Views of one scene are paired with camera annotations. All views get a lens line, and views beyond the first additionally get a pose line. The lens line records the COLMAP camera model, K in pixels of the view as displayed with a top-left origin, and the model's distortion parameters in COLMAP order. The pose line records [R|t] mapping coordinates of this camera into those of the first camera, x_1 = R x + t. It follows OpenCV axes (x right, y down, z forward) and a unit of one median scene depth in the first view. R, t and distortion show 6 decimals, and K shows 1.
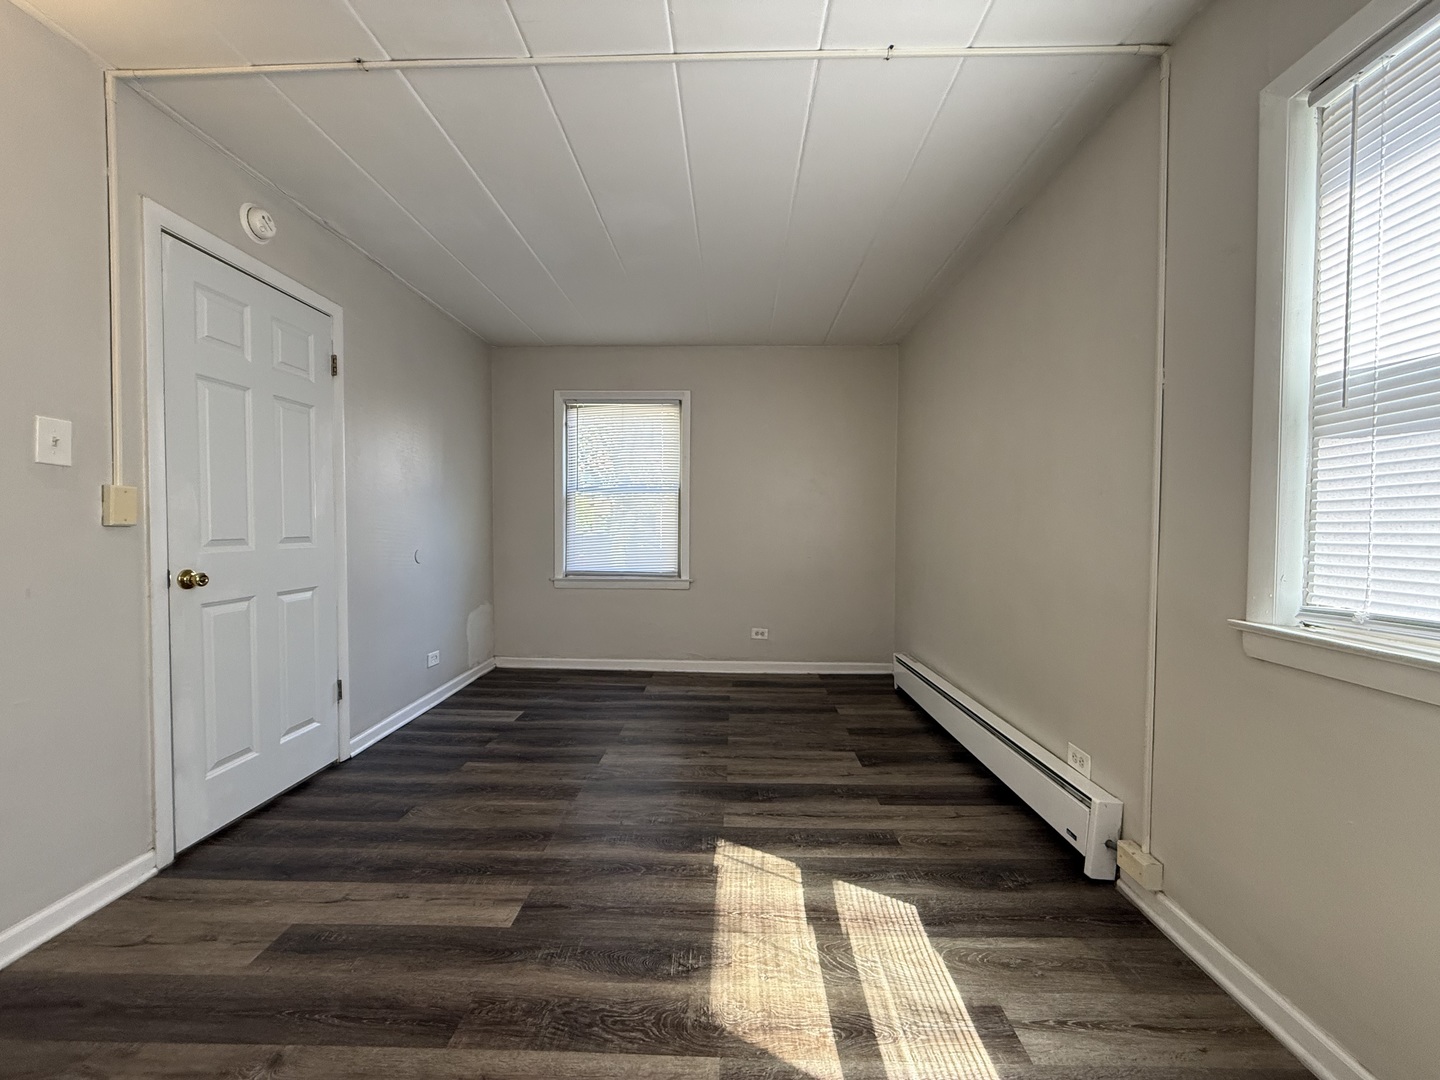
lens RADIAL K [[574.3, 0, 716.6], [0, 574.3, 537.7], [0, 0, 1]] dist [0.002876, 0.000007]
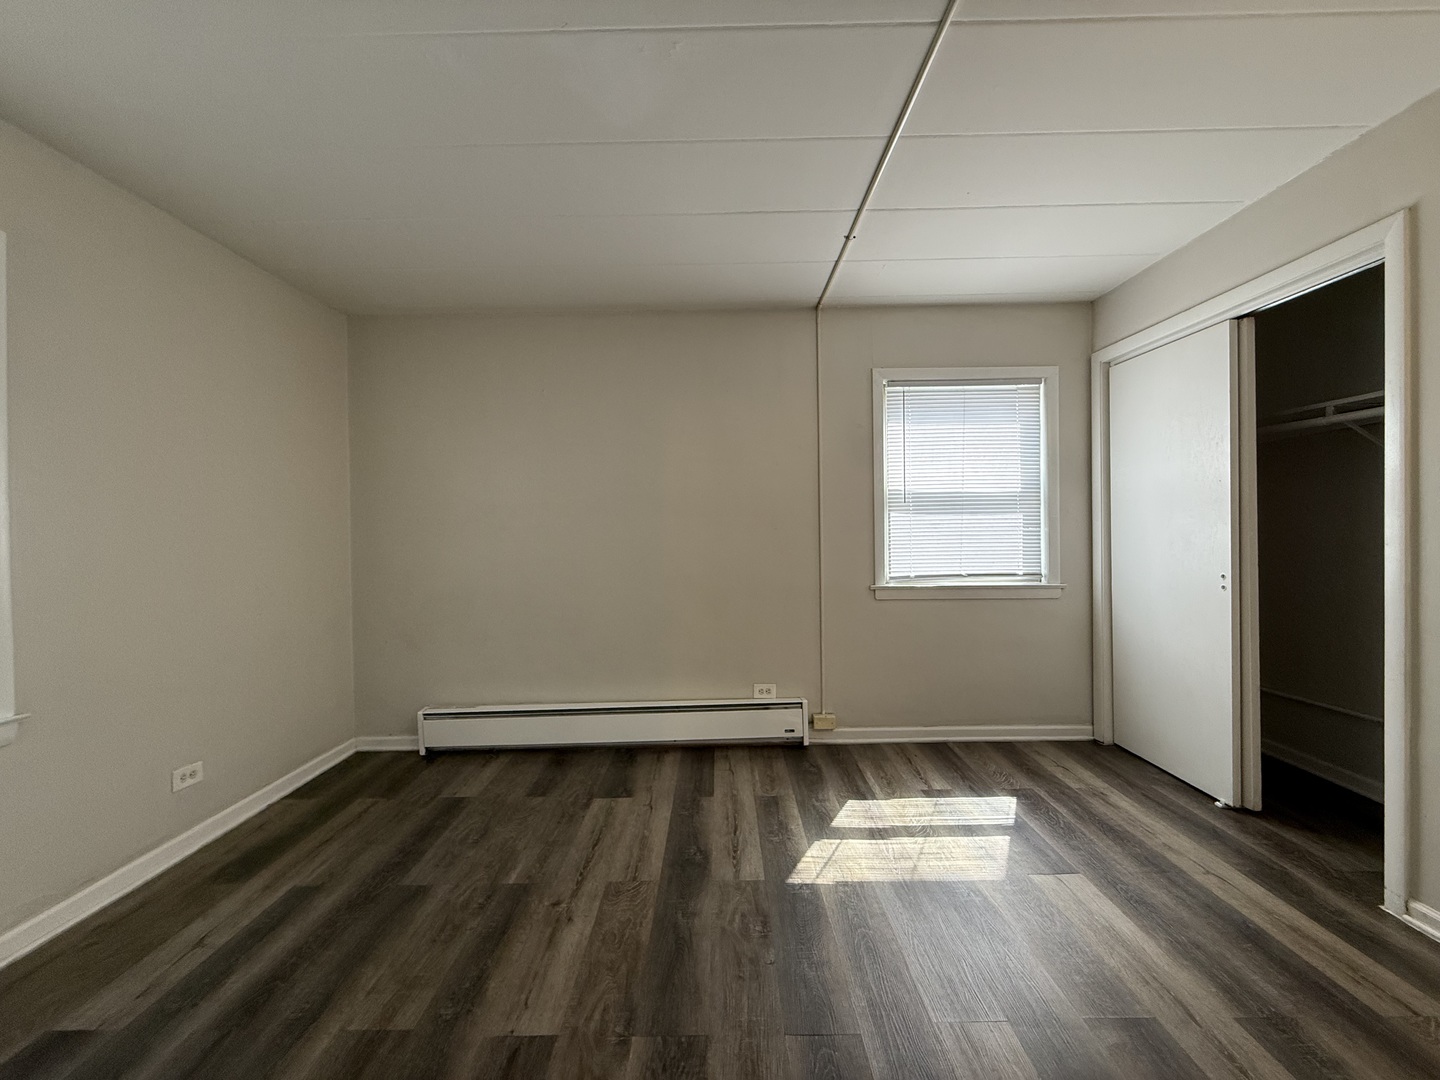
lens RADIAL K [[574.3, 0, 716.6], [0, 574.3, 537.7], [0, 0, 1]] dist [0.002876, 0.000007]
pose [[-0.029125, -0.016304, 0.999443, -0.905145], [0.037026, 0.999163, 0.017379, -0.075285], [-0.998890, 0.037512, -0.028497, 1.069784]]
